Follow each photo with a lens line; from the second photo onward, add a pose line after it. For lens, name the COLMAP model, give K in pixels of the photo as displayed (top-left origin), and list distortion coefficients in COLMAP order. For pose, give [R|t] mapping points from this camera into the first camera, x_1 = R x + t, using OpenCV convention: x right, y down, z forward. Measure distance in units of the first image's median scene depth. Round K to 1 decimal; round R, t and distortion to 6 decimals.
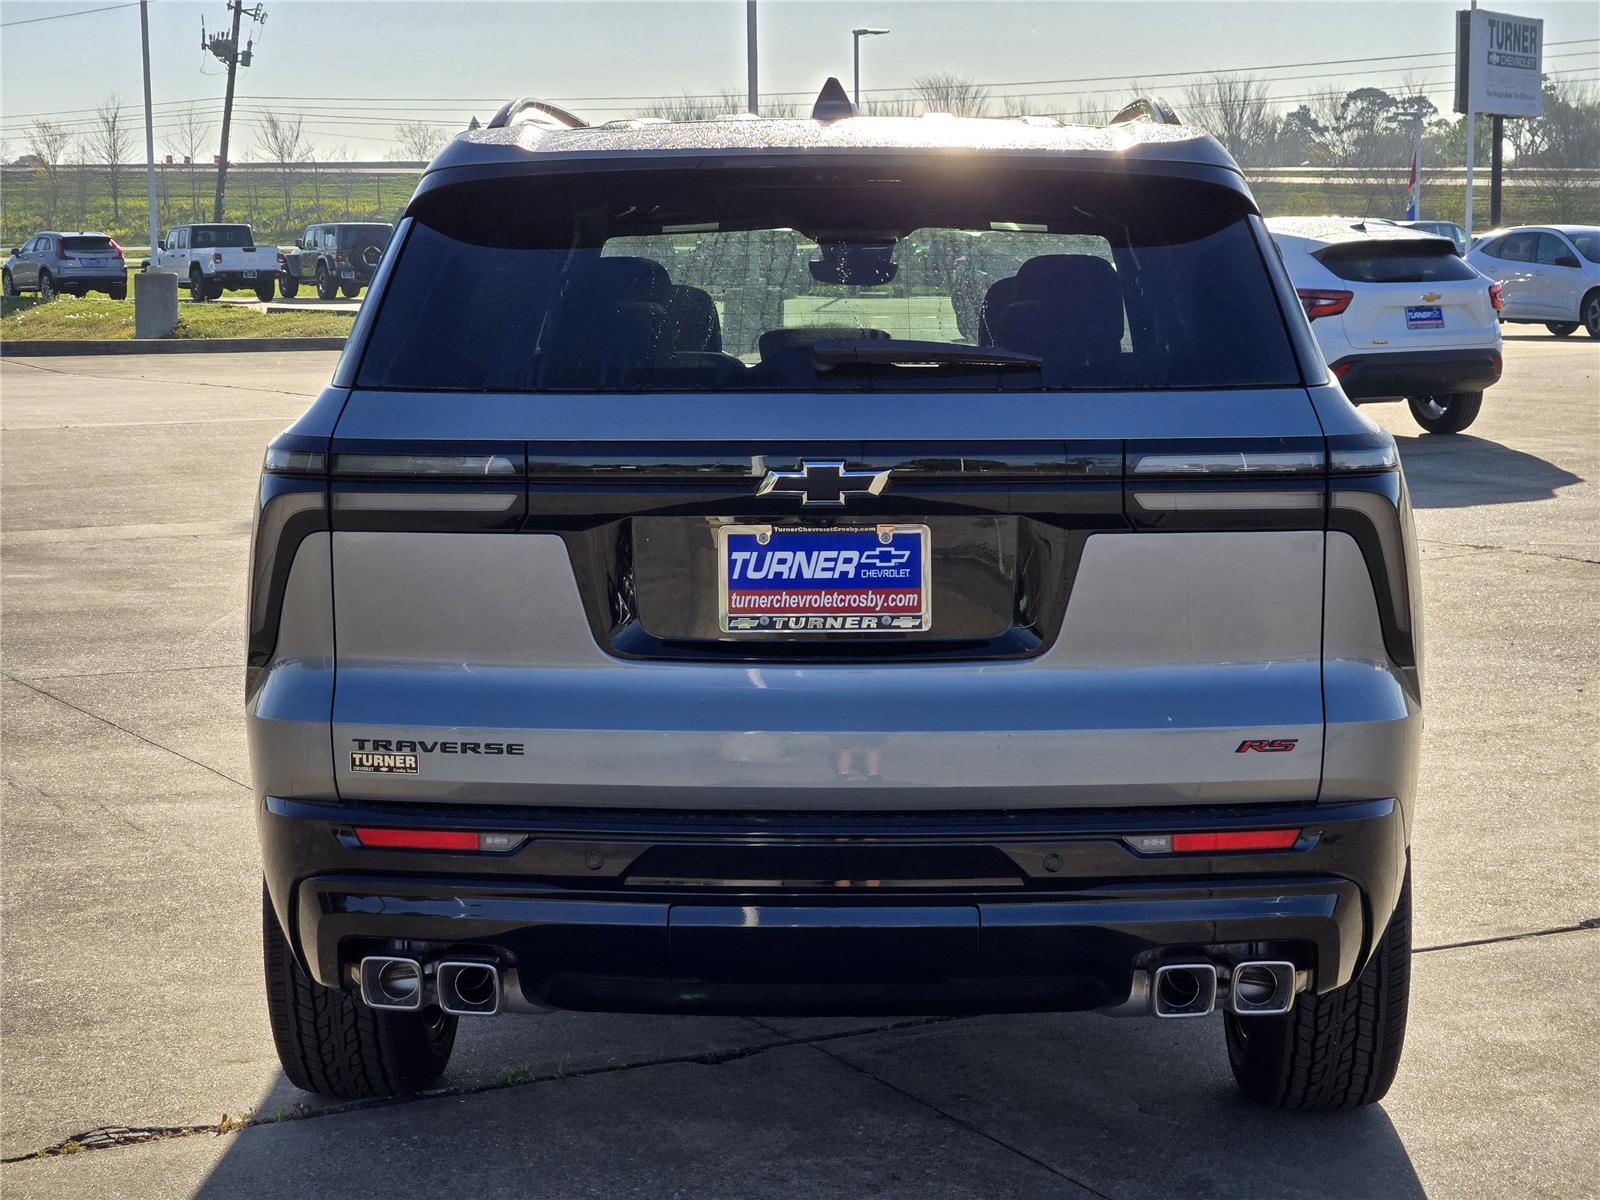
lens RADIAL K [[3240.4, 0, 816.2], [0, 3240.4, 601.9], [0, 0, 1]] dist [-0.034706, 0.000000]
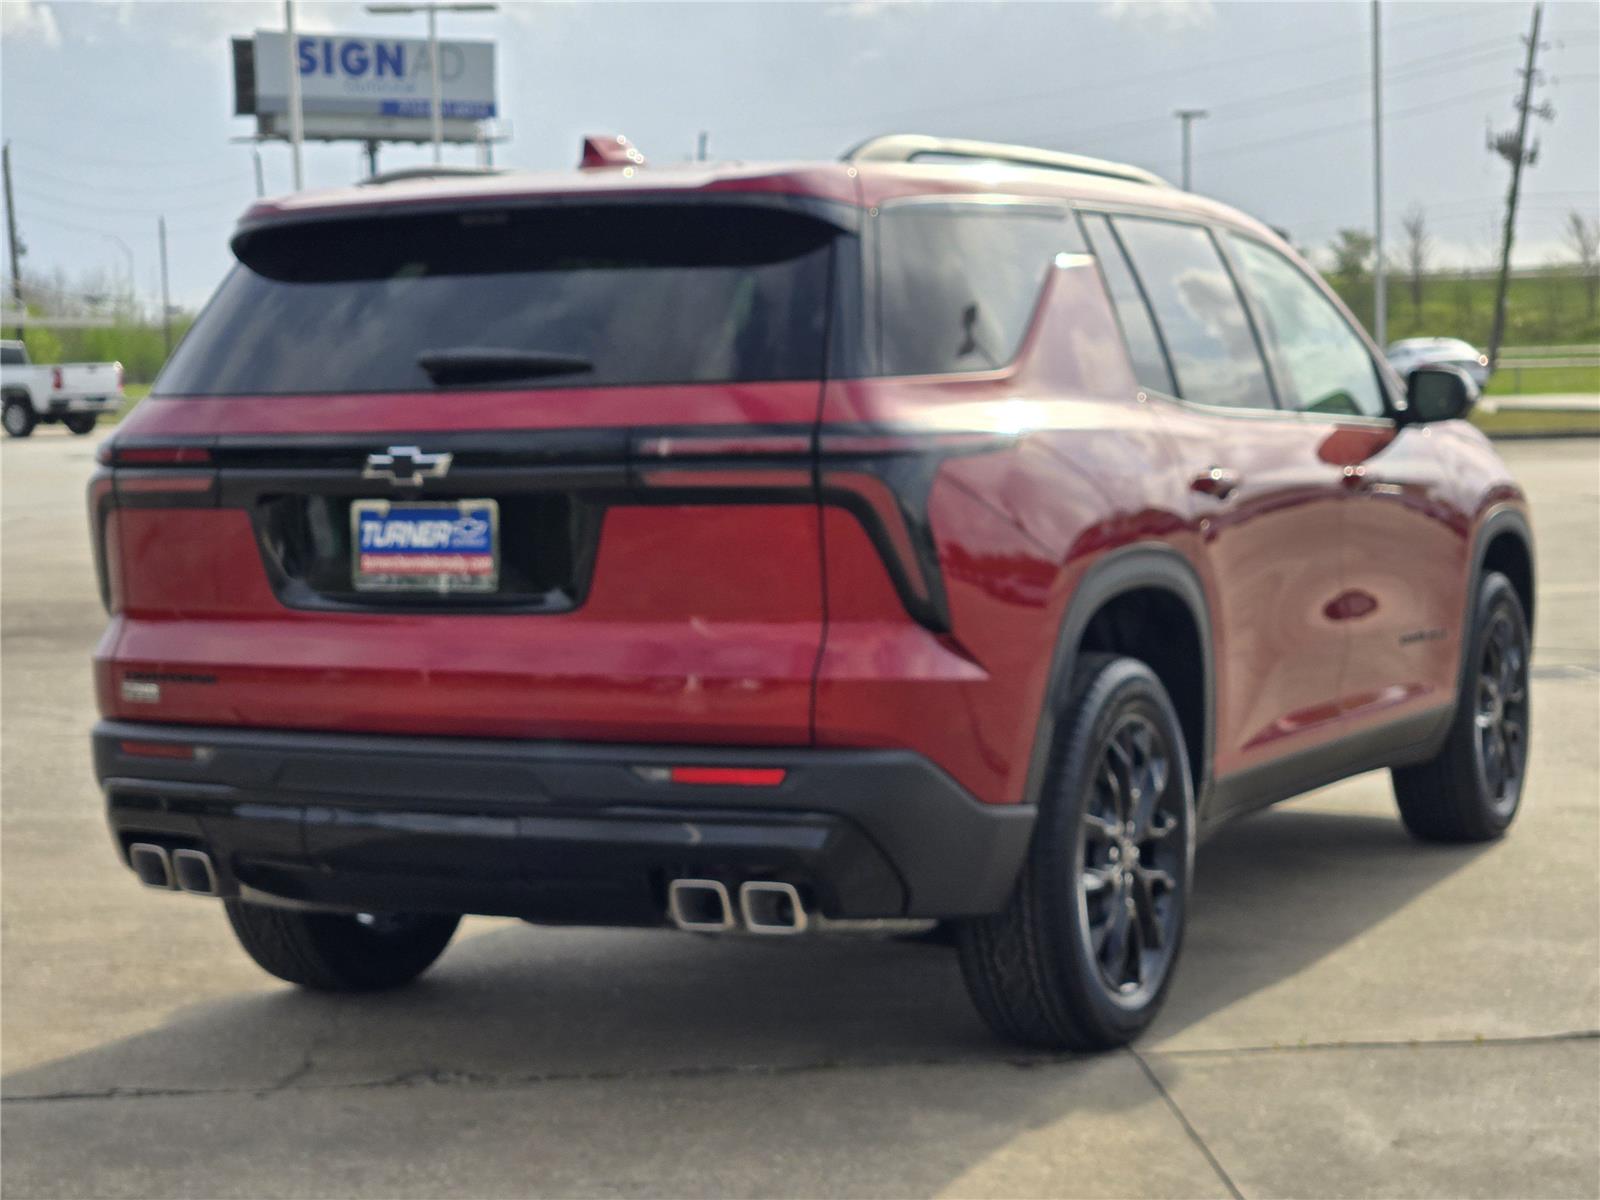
lens RADIAL K [[3240.4, 0, 808.7], [0, 3240.4, 606.1], [0, 0, 1]] dist [-0.034706, 0.000000]
pose [[0.900482, 0.013355, -0.434689, 0.659996], [-0.027022, 0.999315, -0.025275, 0.042349], [0.434054, 0.034506, 0.900226, -0.030497]]
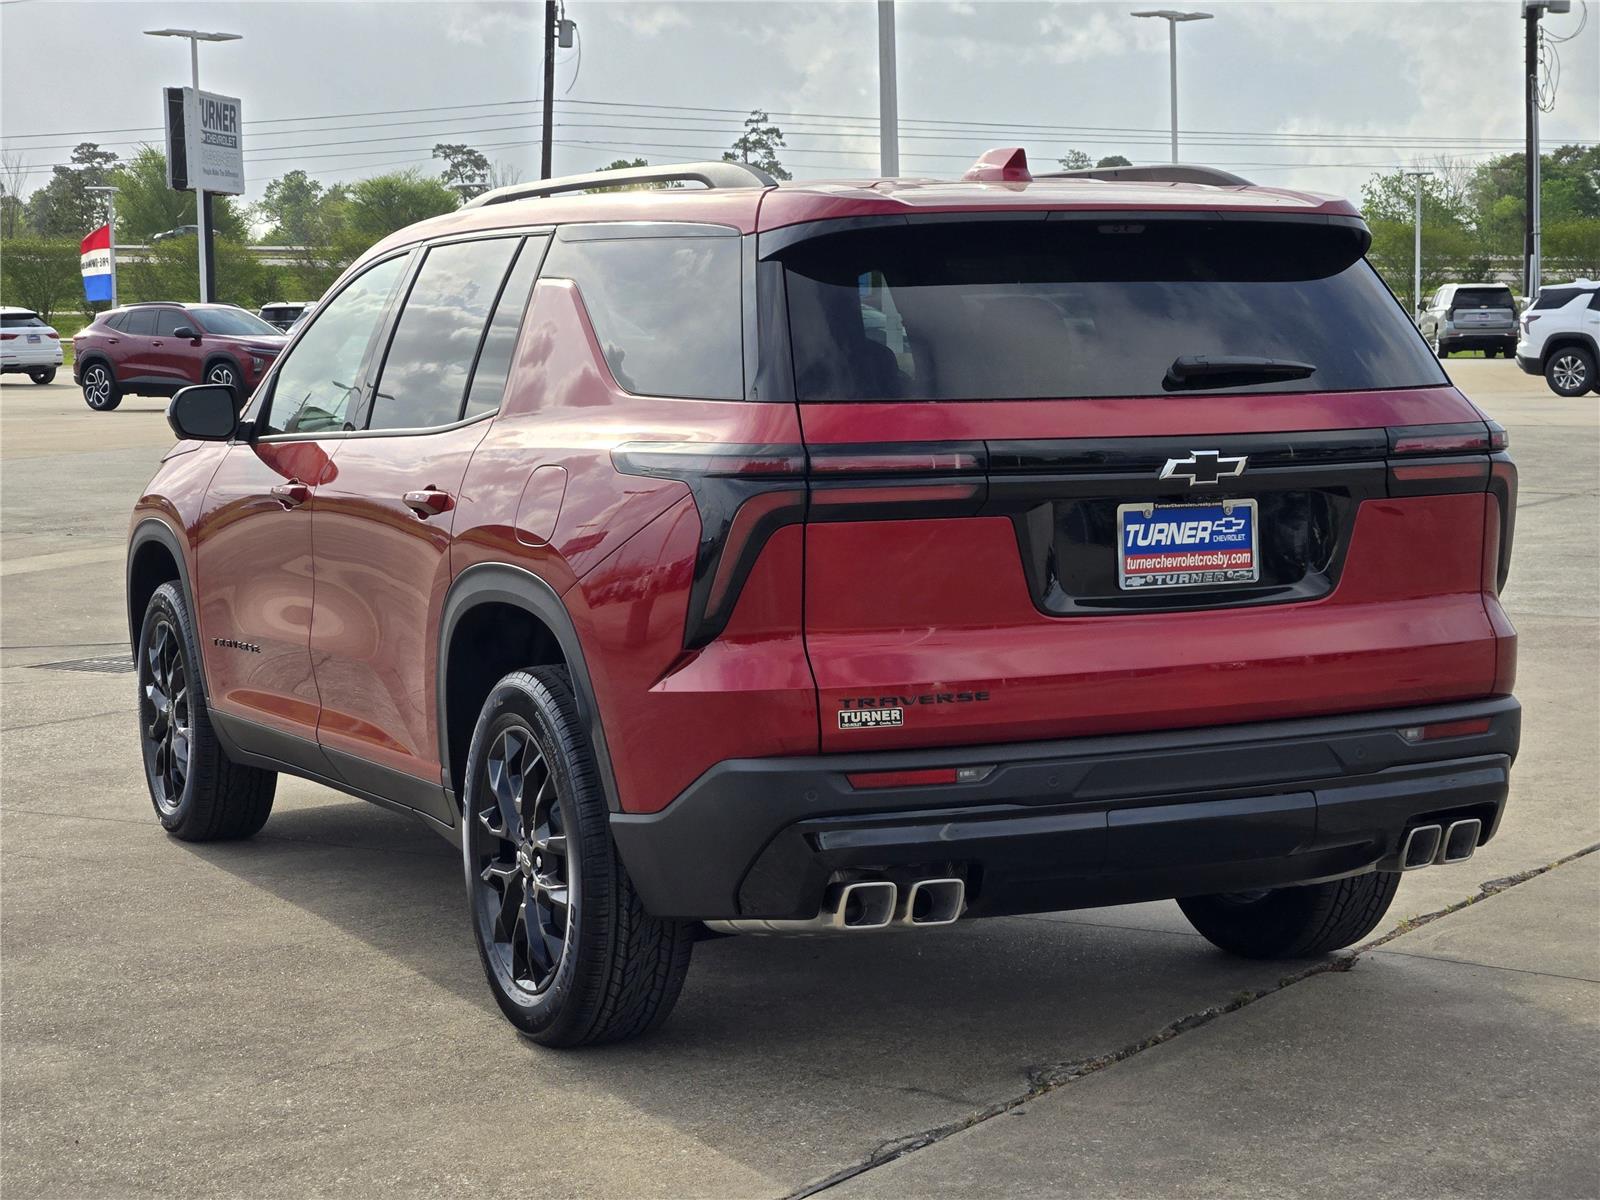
lens RADIAL K [[3240.4, 0, 840.2], [0, 3240.4, 607.2], [0, 0, 1]] dist [-0.034706, 0.000000]
pose [[0.867717, -0.053318, 0.494190, -0.740470], [0.064343, 0.997914, -0.005310, 0.015439], [-0.492876, 0.036405, 0.869338, -0.029347]]
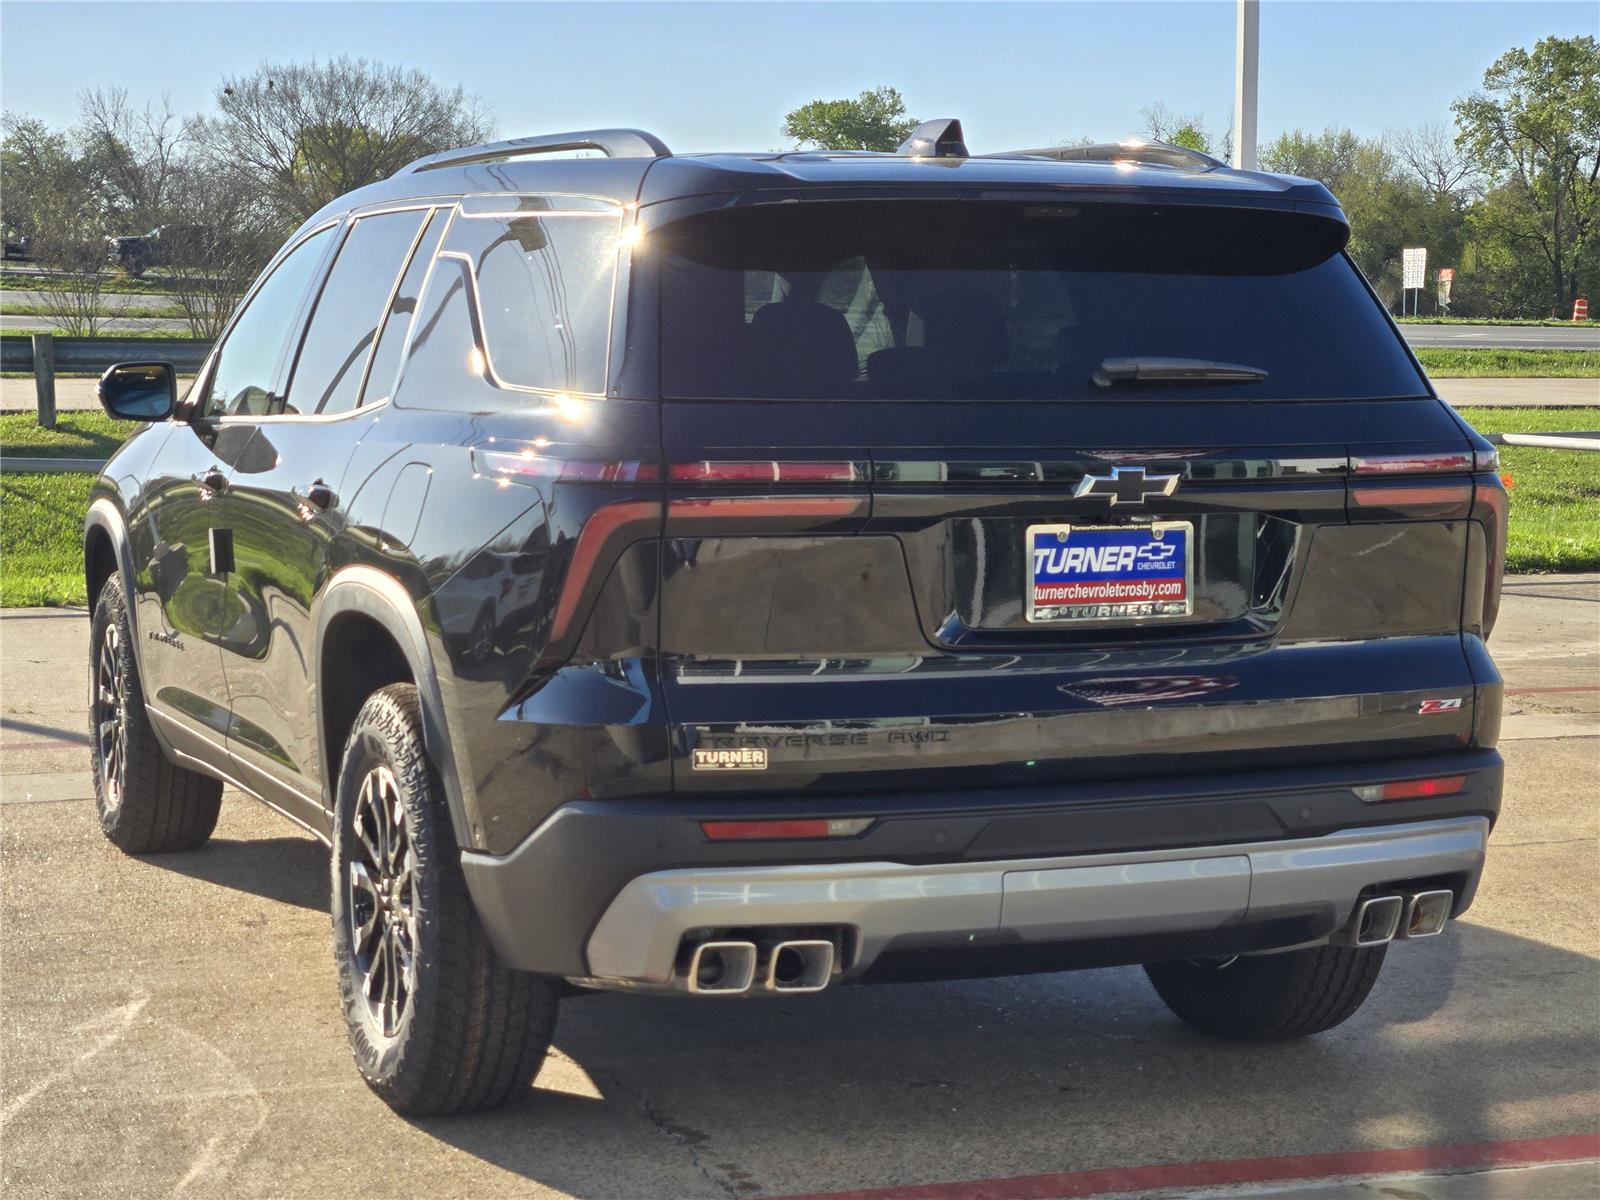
lens RADIAL K [[3240.4, 0, 808.7], [0, 3240.4, 602.1], [0, 0, 1]] dist [-0.034706, 0.000000]
pose [[0.893782, -0.027034, 0.447687, -0.588039], [0.033131, 0.999434, -0.005793, 0.006370], [-0.447277, 0.020010, 0.894172, 0.051324]]
